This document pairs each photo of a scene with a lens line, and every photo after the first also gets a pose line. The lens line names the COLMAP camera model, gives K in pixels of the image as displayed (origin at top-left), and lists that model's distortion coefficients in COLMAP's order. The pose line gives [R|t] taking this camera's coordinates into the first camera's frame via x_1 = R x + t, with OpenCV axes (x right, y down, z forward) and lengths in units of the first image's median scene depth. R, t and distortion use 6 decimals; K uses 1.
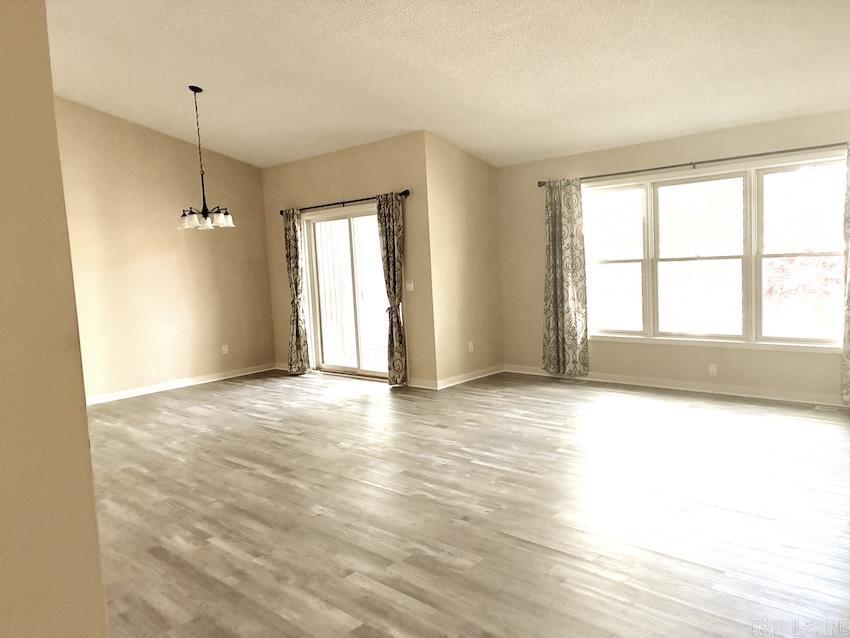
lens RADIAL K [[663.3, 0, 436.3], [0, 663.3, 318.1], [0, 0, 1]] dist [0.008642, 0.002972]
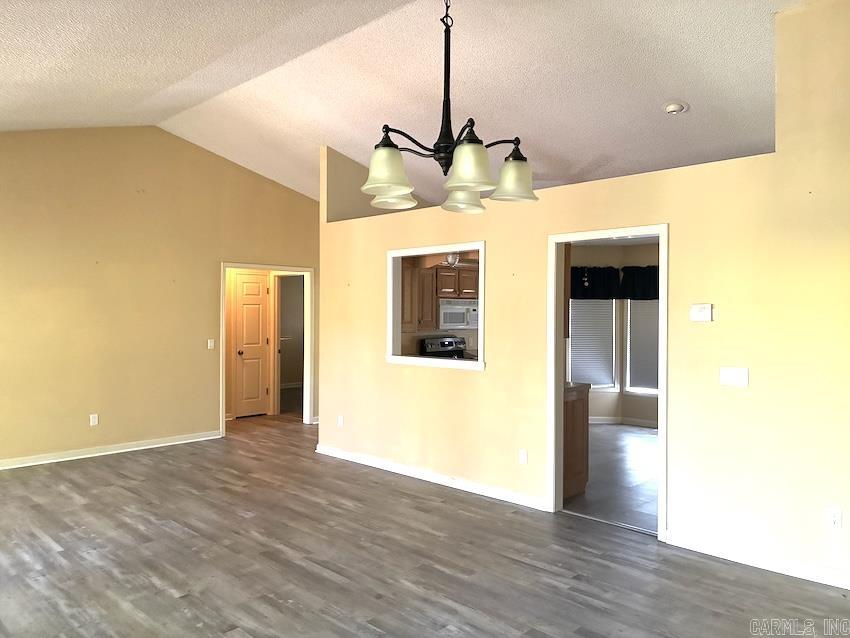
lens RADIAL K [[640.1, 0, 421.8], [0, 640.1, 318.1], [0, 0, 1]] dist [0.051307, -0.058305]
pose [[-0.998012, 0.049160, 0.039434, -0.488249], [0.052809, 0.993825, 0.097586, -0.157234], [-0.034393, 0.099475, -0.994446, 1.848774]]
